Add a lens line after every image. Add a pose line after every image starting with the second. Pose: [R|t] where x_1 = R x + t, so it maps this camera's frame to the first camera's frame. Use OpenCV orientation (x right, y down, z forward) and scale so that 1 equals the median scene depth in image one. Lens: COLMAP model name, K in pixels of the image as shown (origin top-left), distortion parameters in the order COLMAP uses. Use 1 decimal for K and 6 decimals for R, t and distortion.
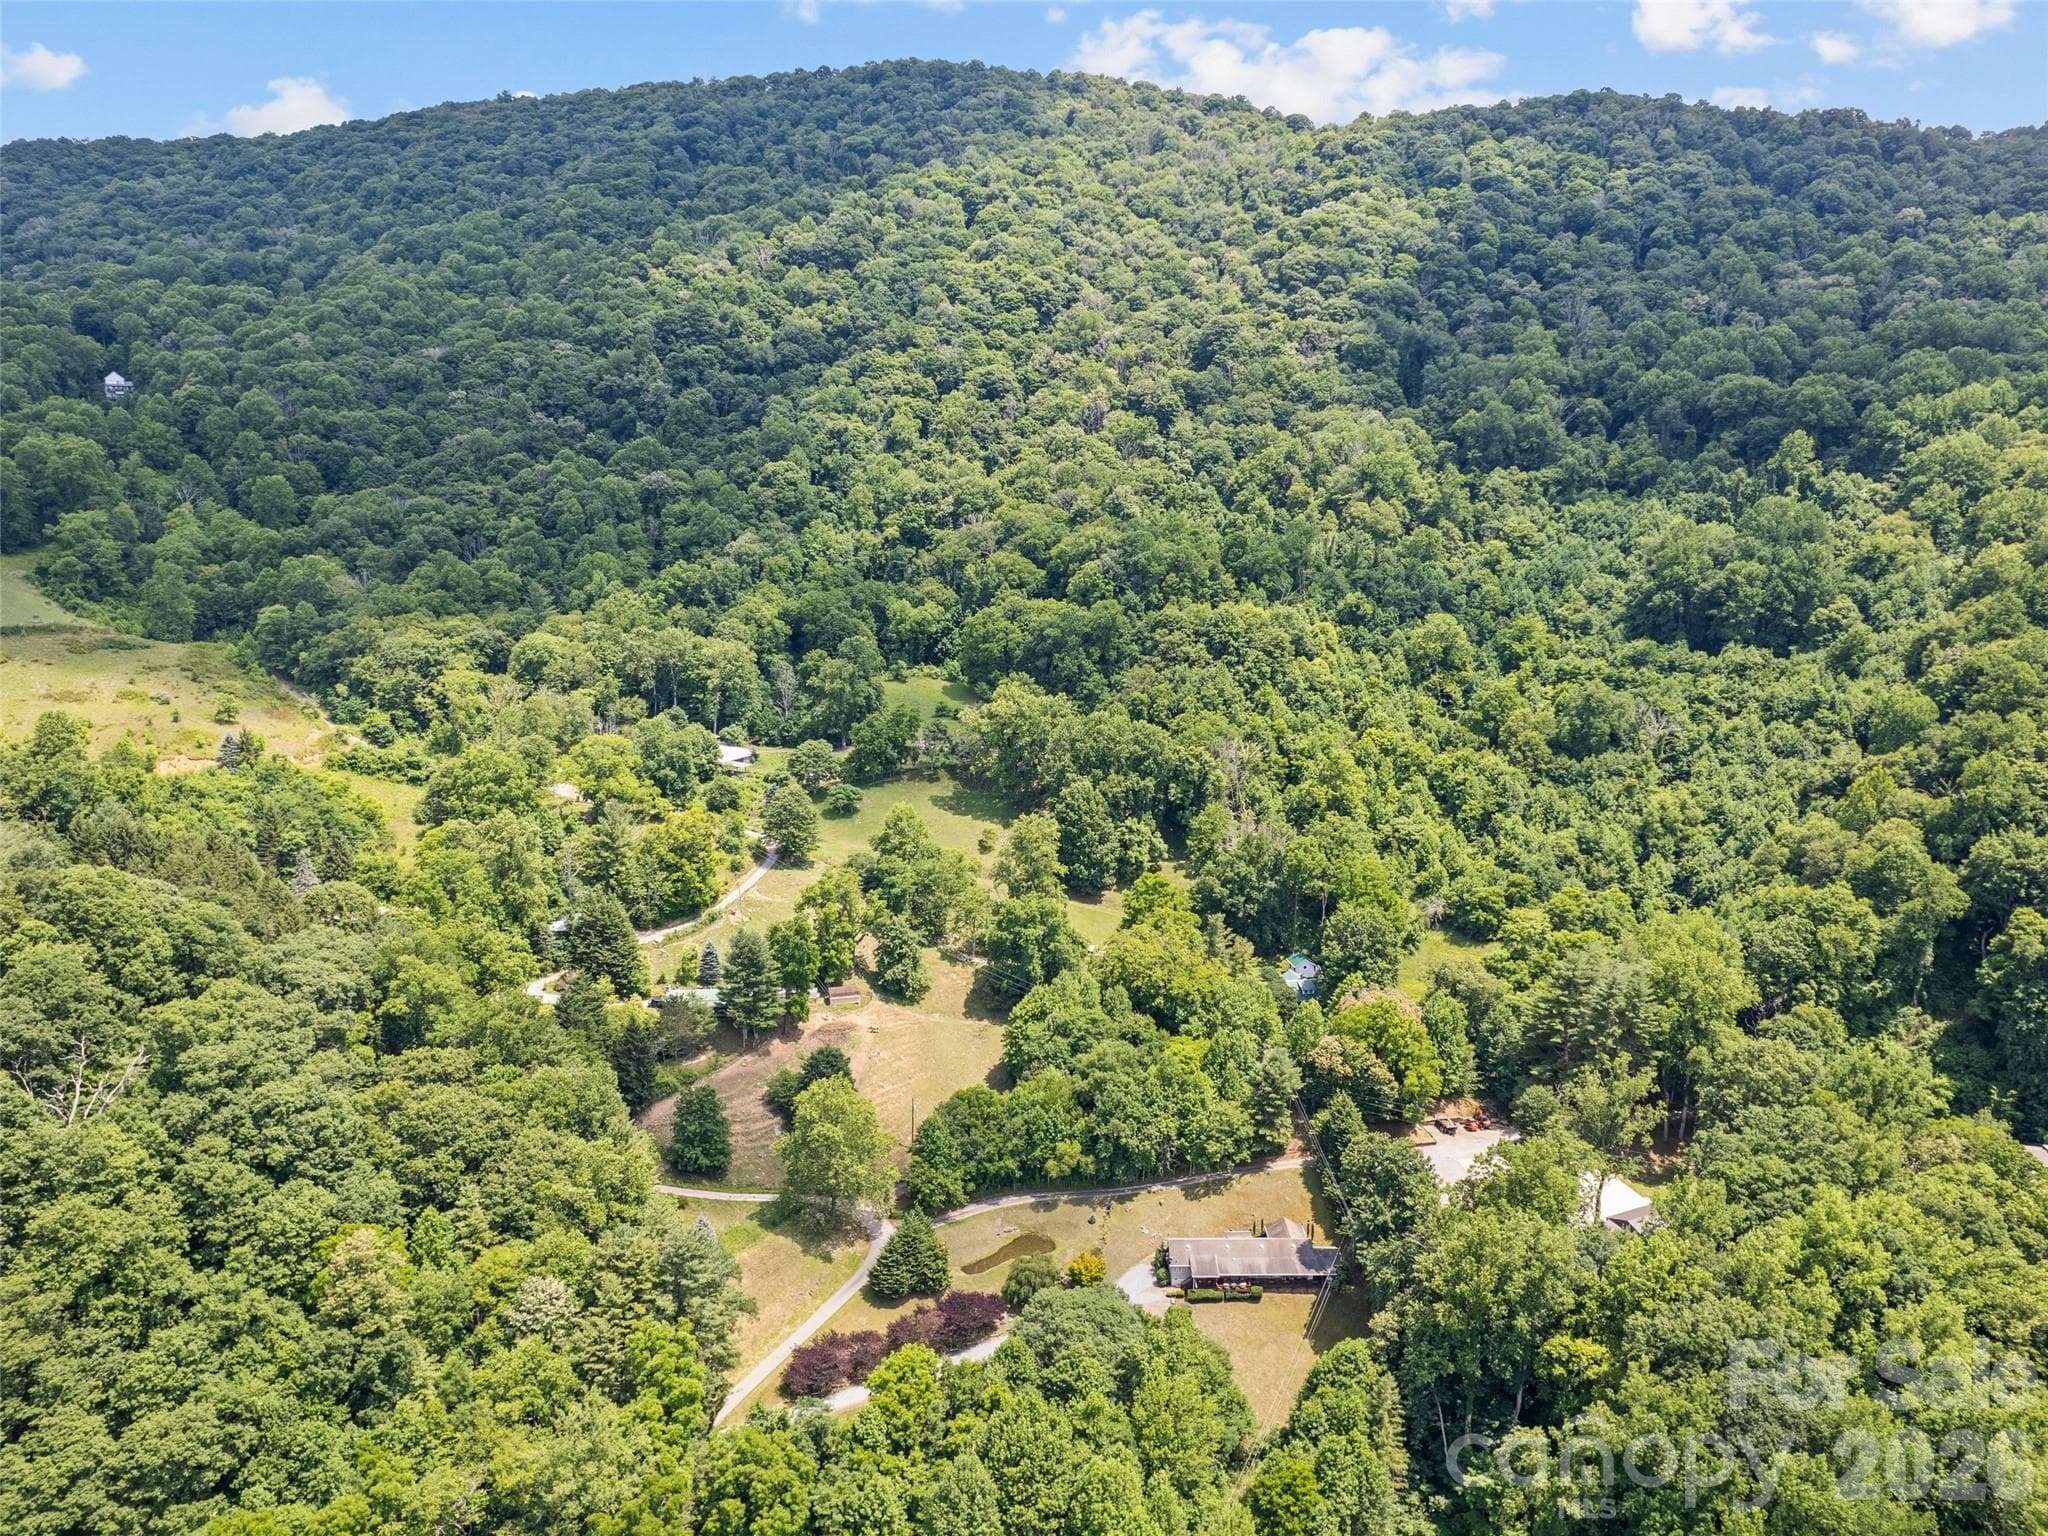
lens RADIAL K [[1480.4, 0, 1018.5], [0, 1480.4, 768.0], [0, 0, 1]] dist [-0.058265, 0.048159]
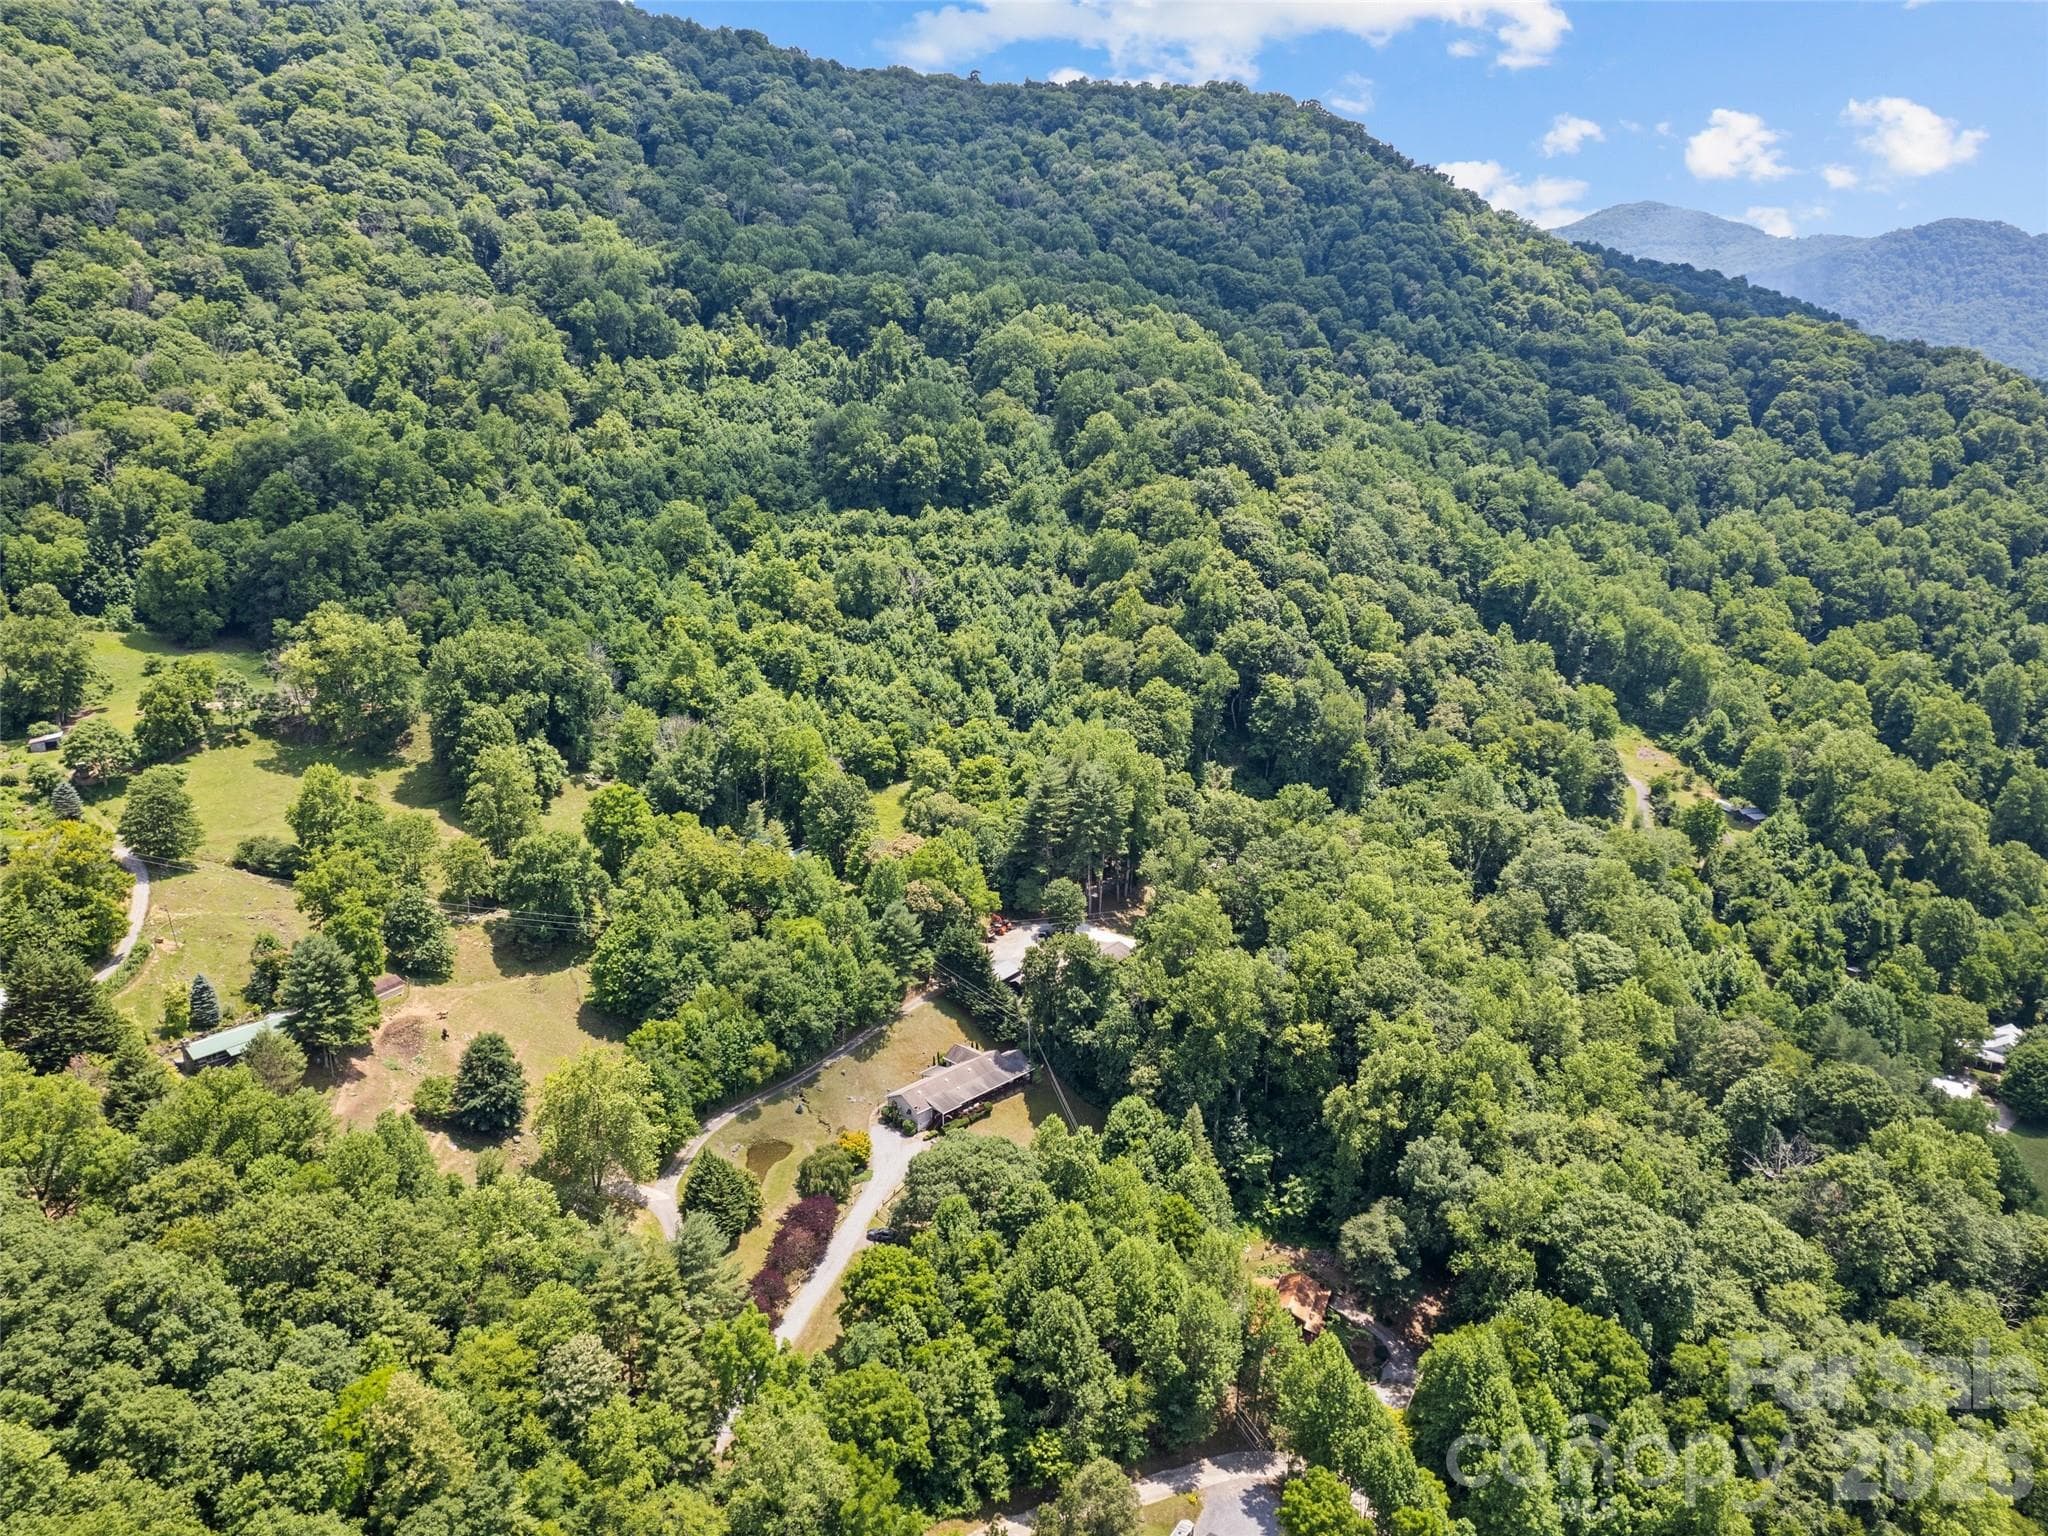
lens RADIAL K [[1480.4, 0, 1024.2], [0, 1480.4, 763.9], [0, 0, 1]] dist [-0.058265, 0.048159]
pose [[0.700937, -0.190537, 0.687301, -0.450279], [0.142020, 0.981644, 0.127298, -0.032114], [-0.698940, 0.008382, 0.715131, 0.145952]]
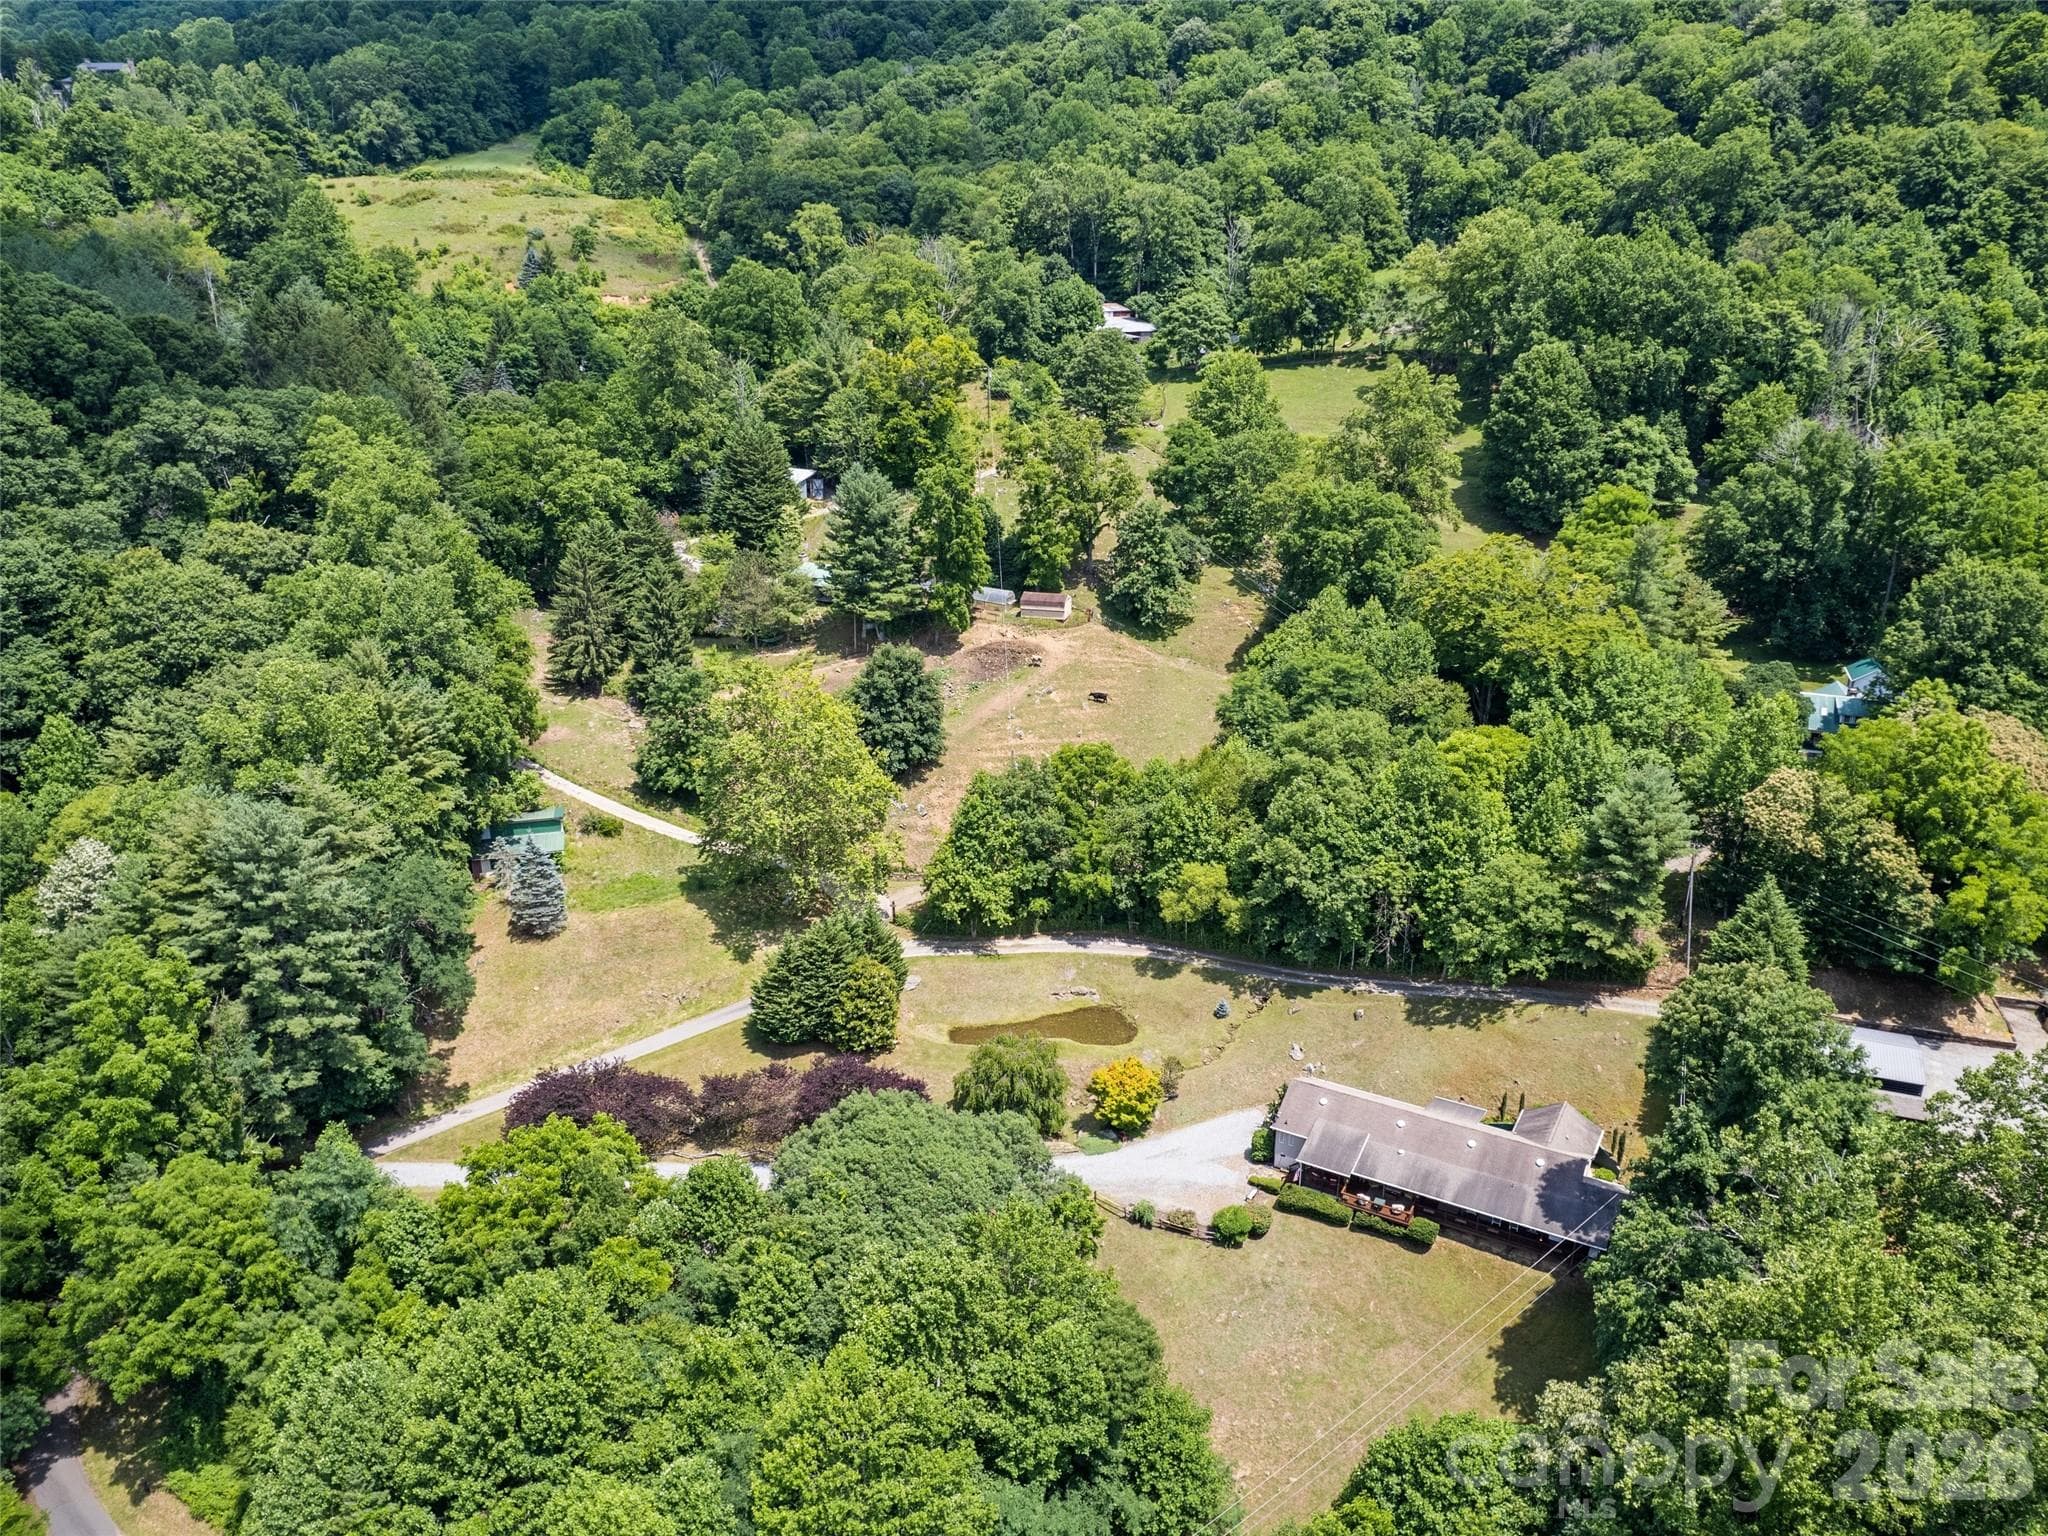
lens RADIAL K [[1480.4, 0, 1010.5], [0, 1480.4, 762.7], [0, 0, 1]] dist [-0.058265, 0.048159]
pose [[0.867836, 0.171605, -0.466274, 0.200992], [-0.097683, 0.979075, 0.178523, 0.115354], [0.487153, -0.109381, 0.866440, 0.453072]]
